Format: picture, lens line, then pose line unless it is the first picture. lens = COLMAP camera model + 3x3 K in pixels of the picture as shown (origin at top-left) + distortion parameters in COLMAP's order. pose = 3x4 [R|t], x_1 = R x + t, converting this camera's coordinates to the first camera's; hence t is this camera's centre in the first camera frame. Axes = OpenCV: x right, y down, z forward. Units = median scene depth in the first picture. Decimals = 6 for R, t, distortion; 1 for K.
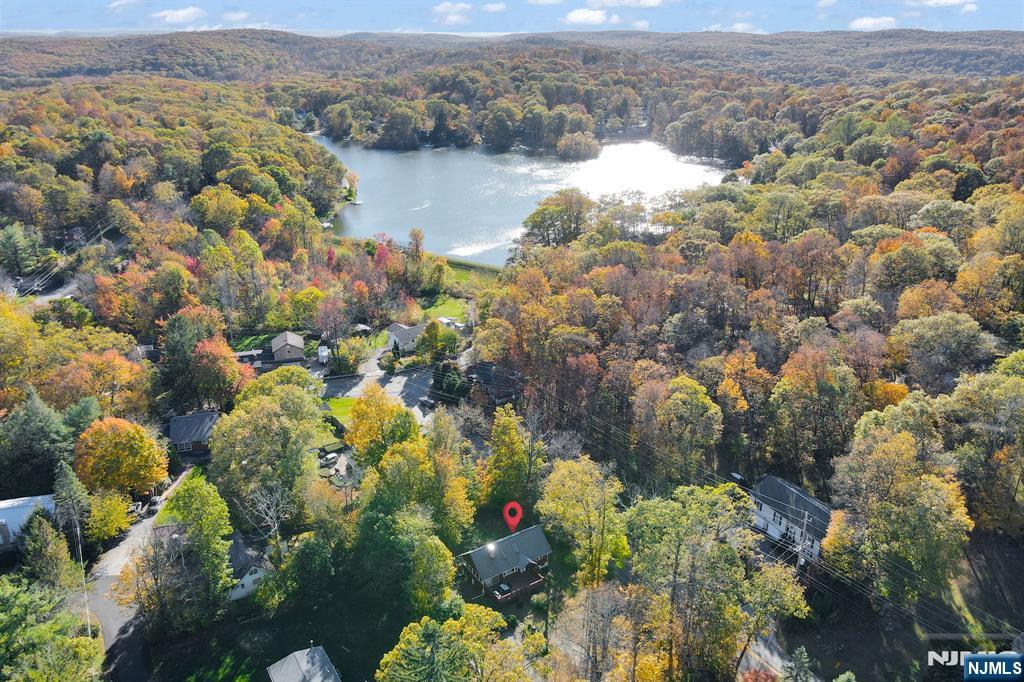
lens RADIAL K [[1143.3, 0, 512.0], [0, 1143.3, 341.0], [0, 0, 1]] dist [-0.004034, 0.015379]
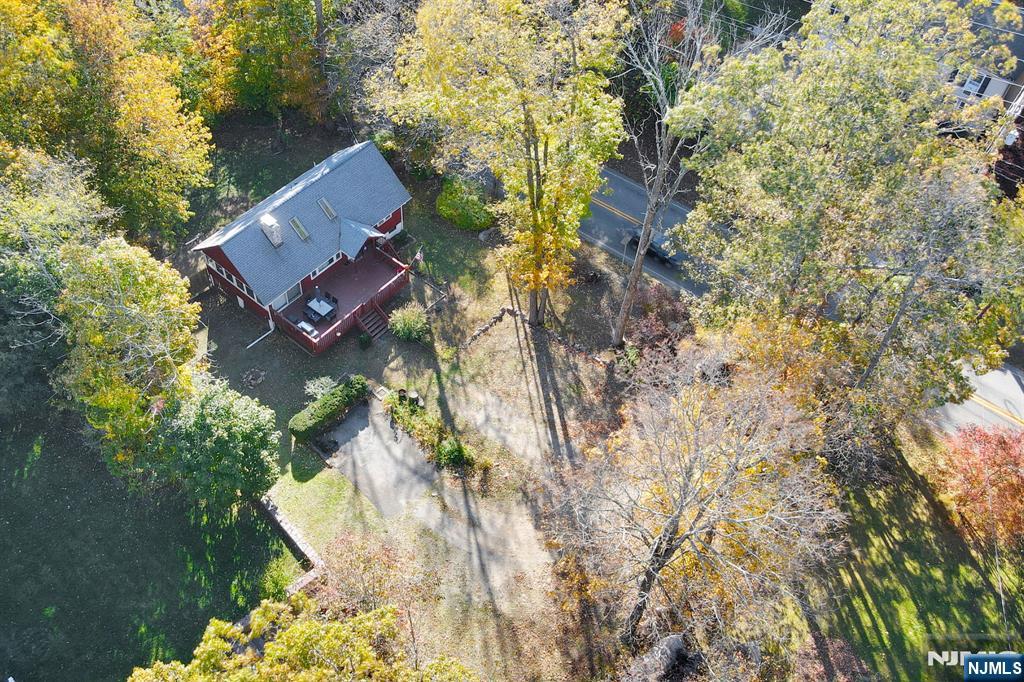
lens RADIAL K [[1143.3, 0, 512.0], [0, 1143.3, 341.0], [0, 0, 1]] dist [-0.004034, 0.015379]
pose [[0.963287, -0.200070, 0.179027, -0.016525], [0.114186, 0.908823, 0.401251, 0.067075], [-0.242982, -0.366077, 0.898302, 0.605757]]
